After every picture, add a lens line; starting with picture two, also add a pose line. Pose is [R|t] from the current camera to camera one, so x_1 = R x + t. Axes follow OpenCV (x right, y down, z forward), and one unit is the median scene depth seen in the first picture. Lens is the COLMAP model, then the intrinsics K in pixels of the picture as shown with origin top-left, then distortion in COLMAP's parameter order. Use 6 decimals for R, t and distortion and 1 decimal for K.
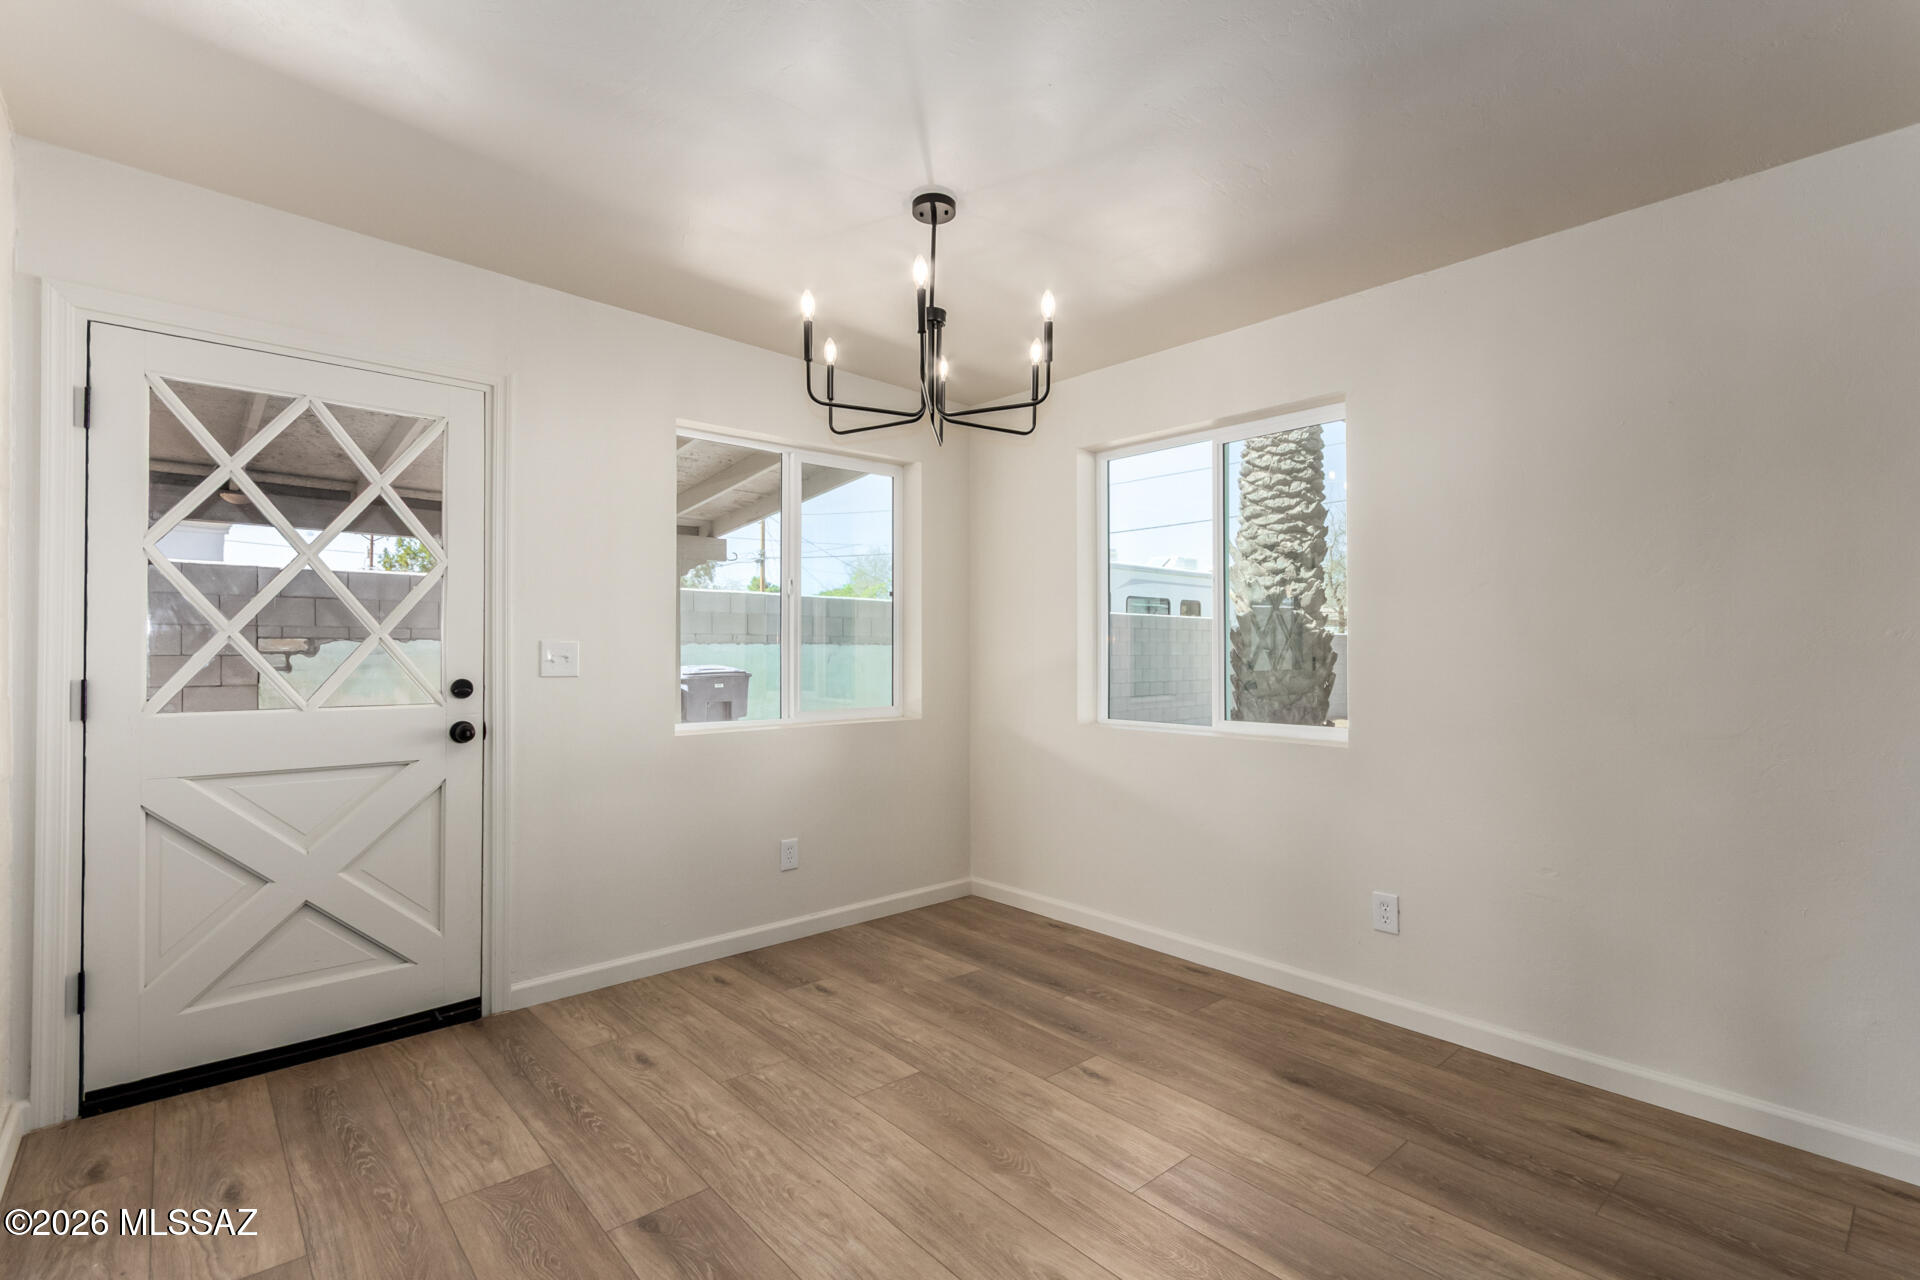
lens RADIAL K [[891.2, 0, 960.1], [0, 891.2, 637.6], [0, 0, 1]] dist [0.003619, -0.000256]
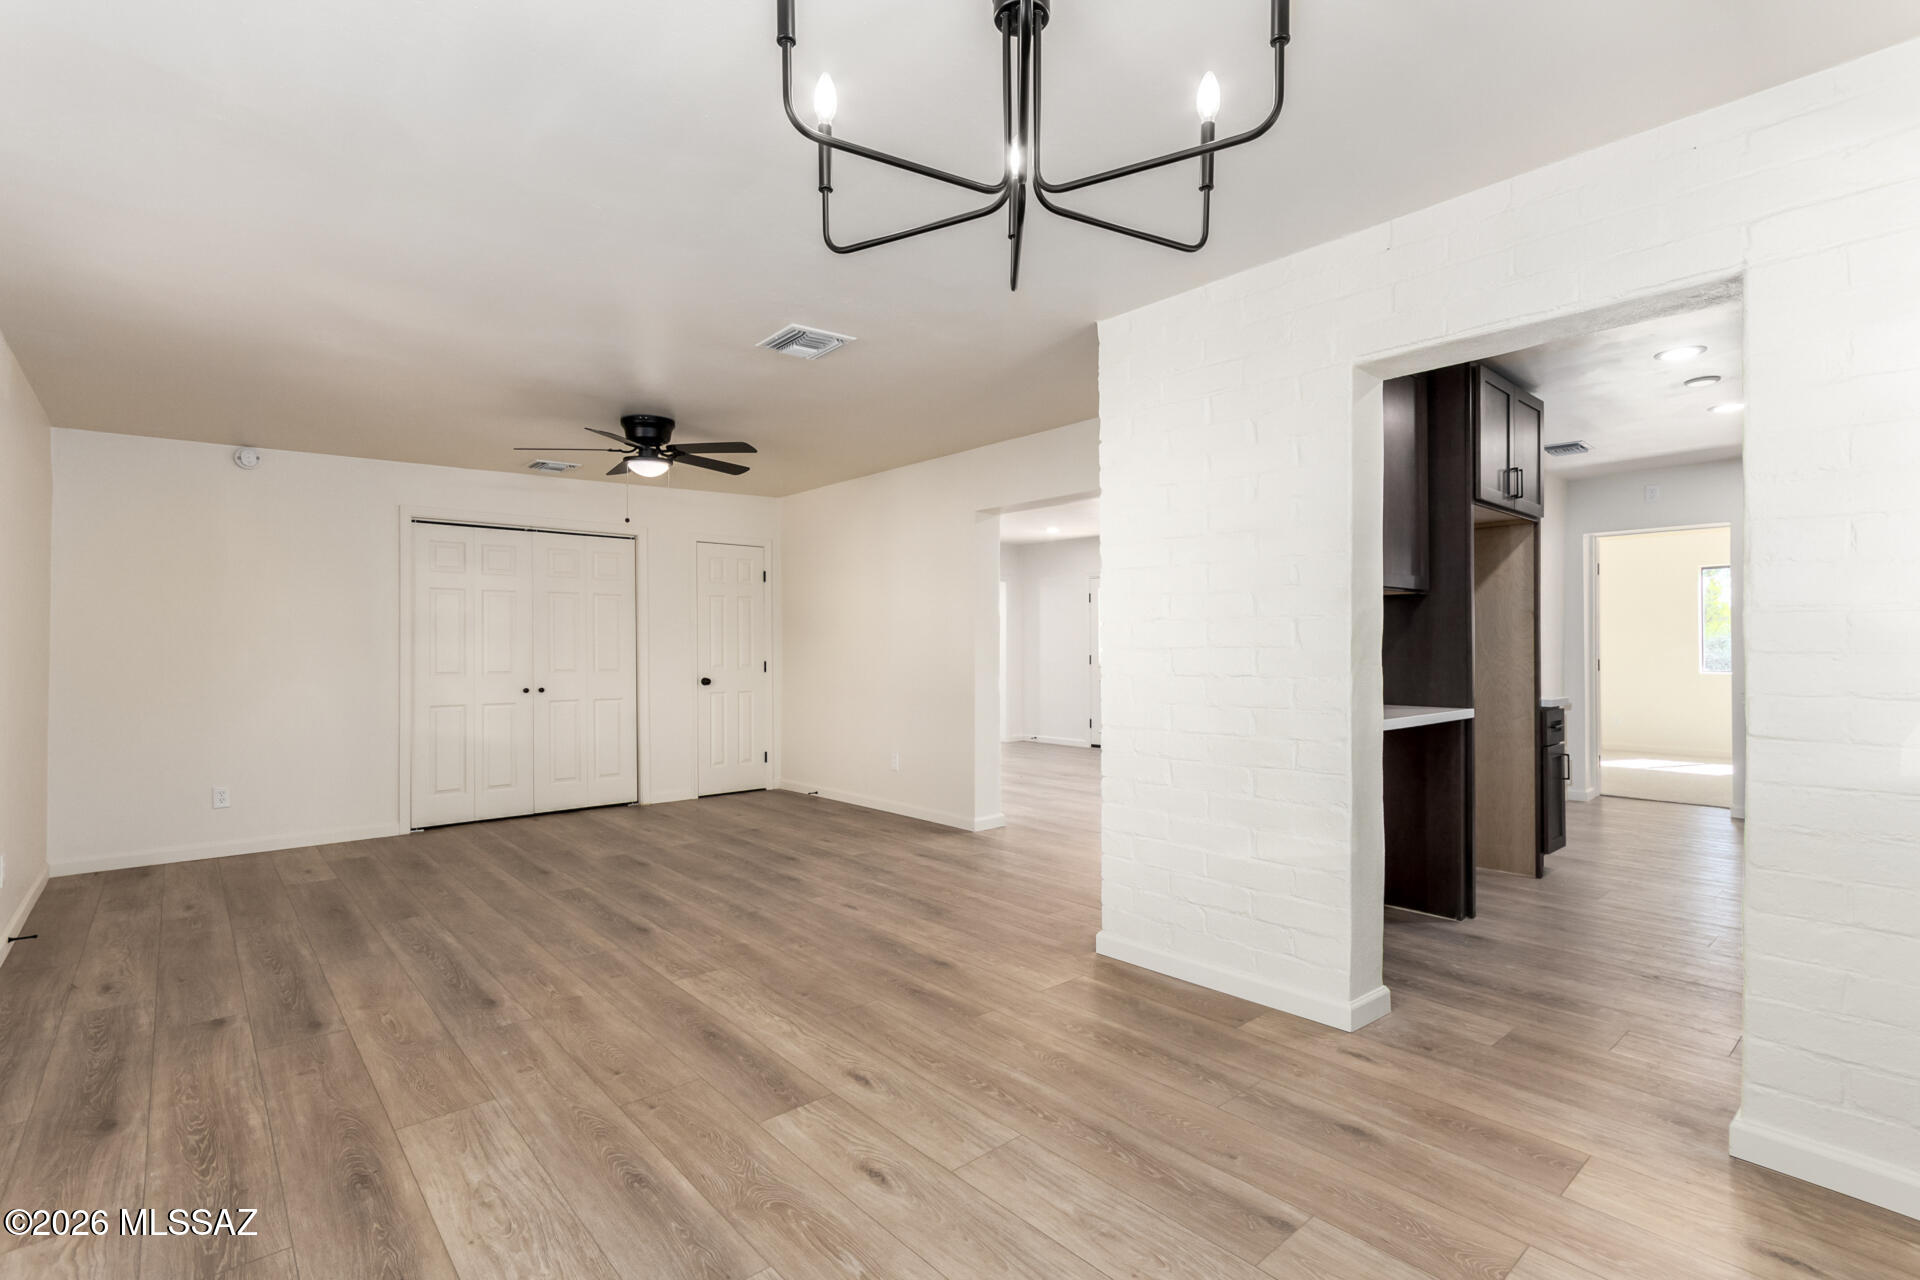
lens RADIAL K [[891.2, 0, 969.2], [0, 891.2, 644.5], [0, 0, 1]] dist [0.003619, -0.000256]
pose [[-0.999937, 0.002363, 0.010956, -0.009679], [0.002172, 0.999845, -0.017448, 0.018841], [-0.010995, -0.017423, -0.999788, 1.296512]]
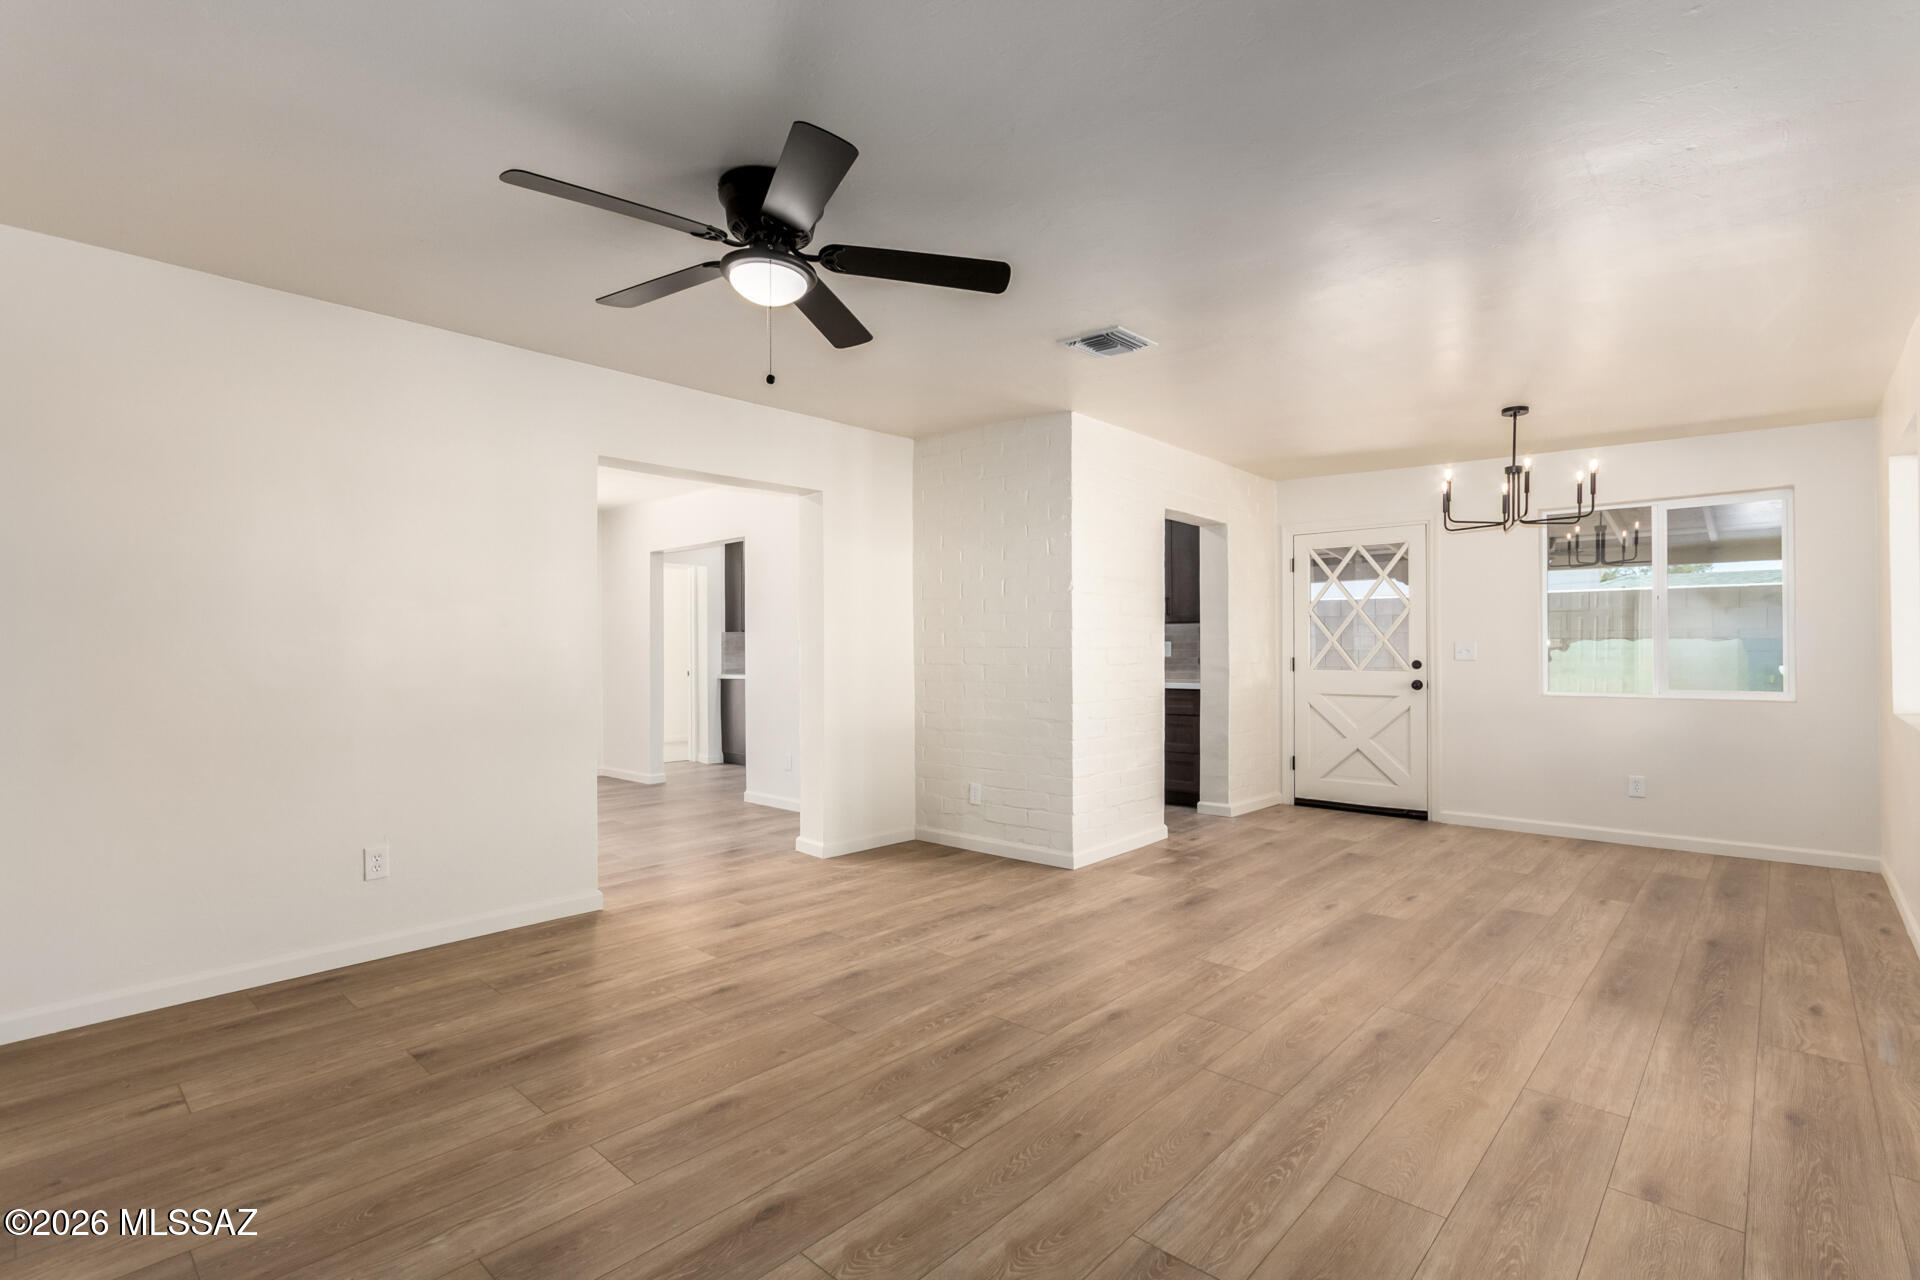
lens RADIAL K [[891.2, 0, 966.1], [0, 891.2, 650.0], [0, 0, 1]] dist [0.003619, -0.000256]
pose [[0.096152, -0.001177, -0.995366, 1.473266], [0.016631, 0.999862, 0.000425, 0.003302], [0.995228, -0.016595, 0.096159, -0.284273]]
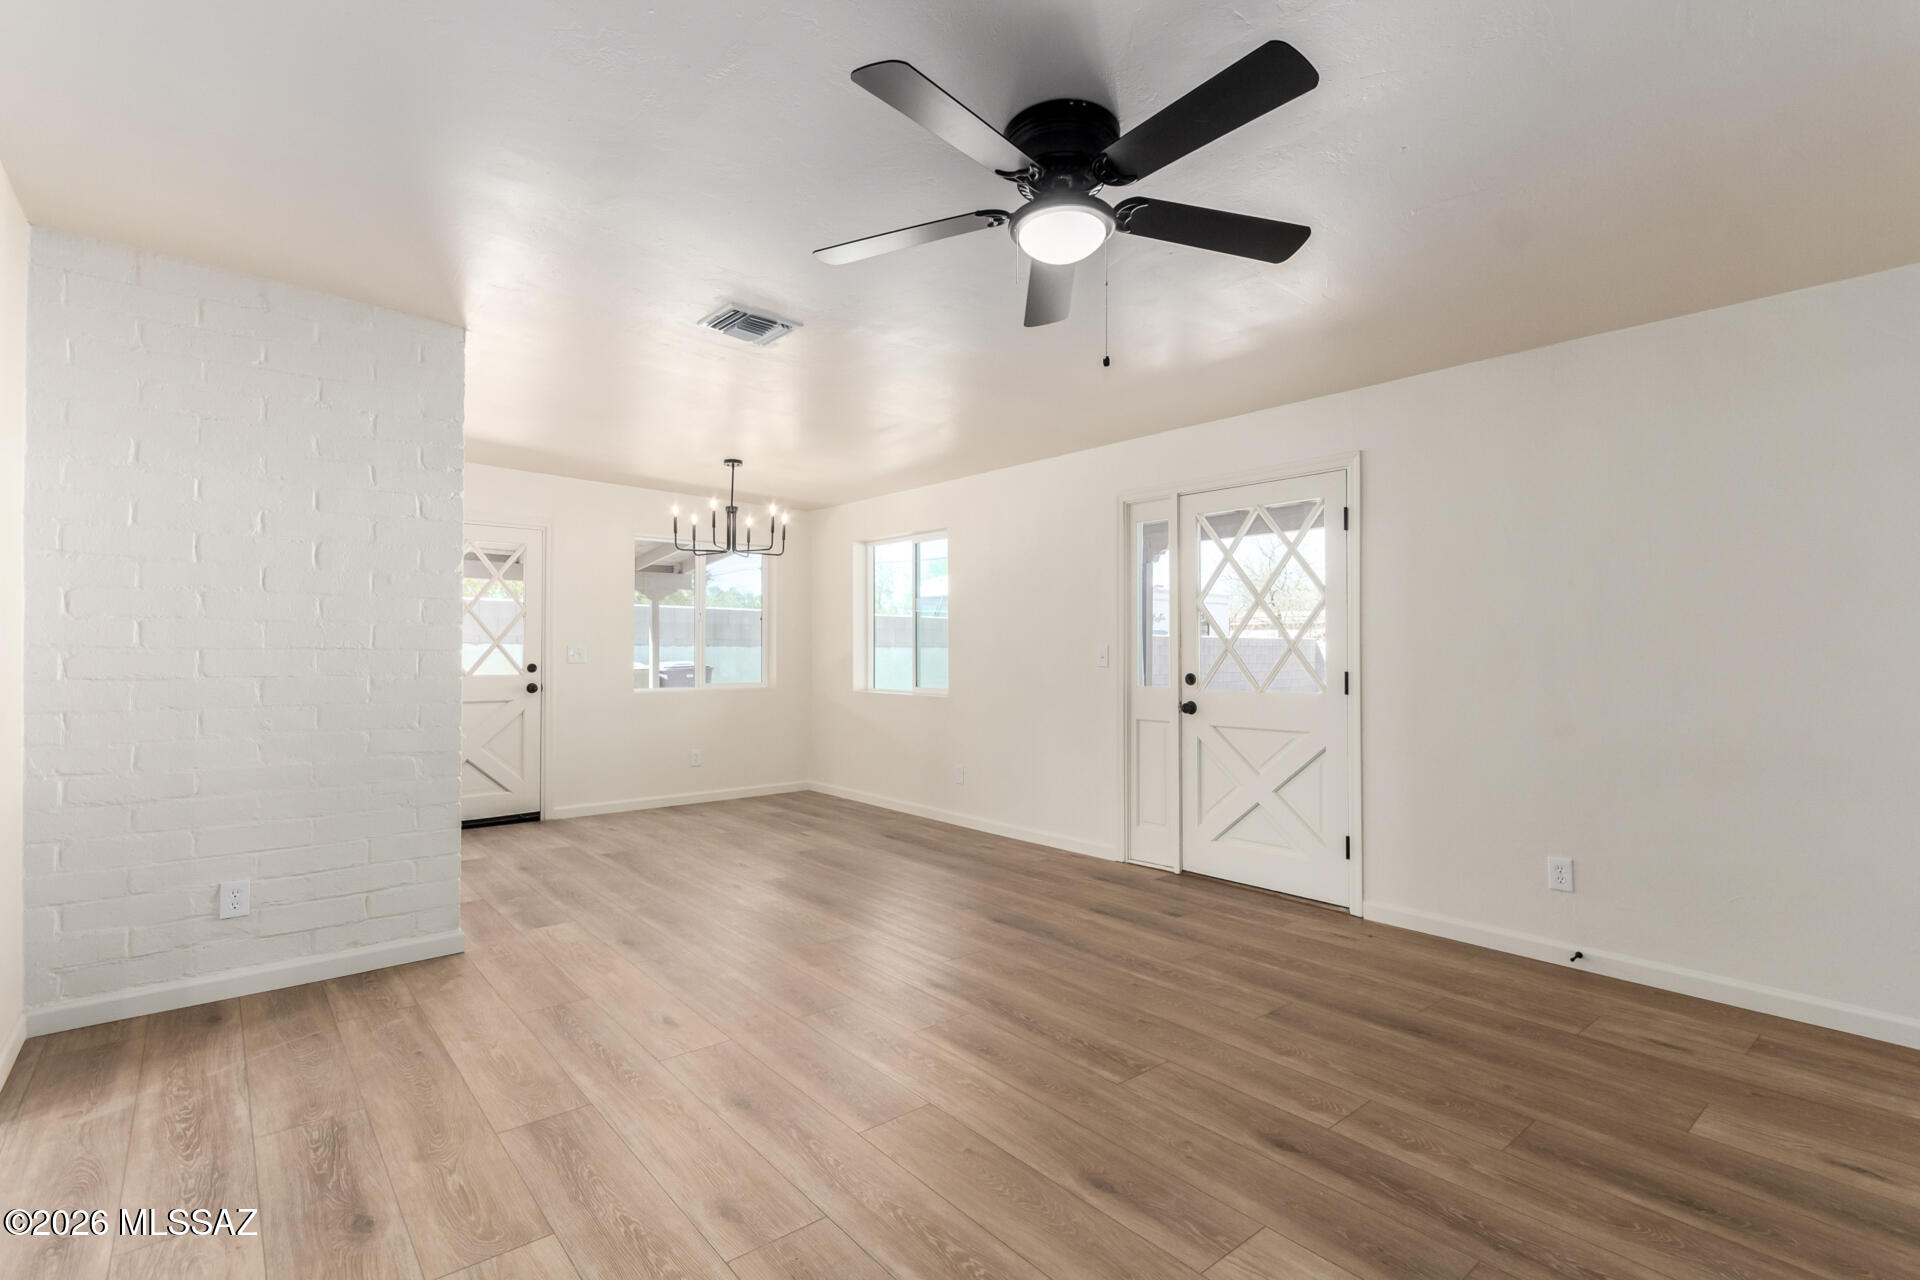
lens RADIAL K [[891.2, 0, 958.5], [0, 891.2, 672.3], [0, 0, 1]] dist [0.003619, -0.000256]
pose [[0.999266, 0.001596, -0.038282, 0.558567], [-0.000243, 0.999376, 0.035323, -0.009330], [0.038314, -0.035288, 0.998642, -1.119640]]
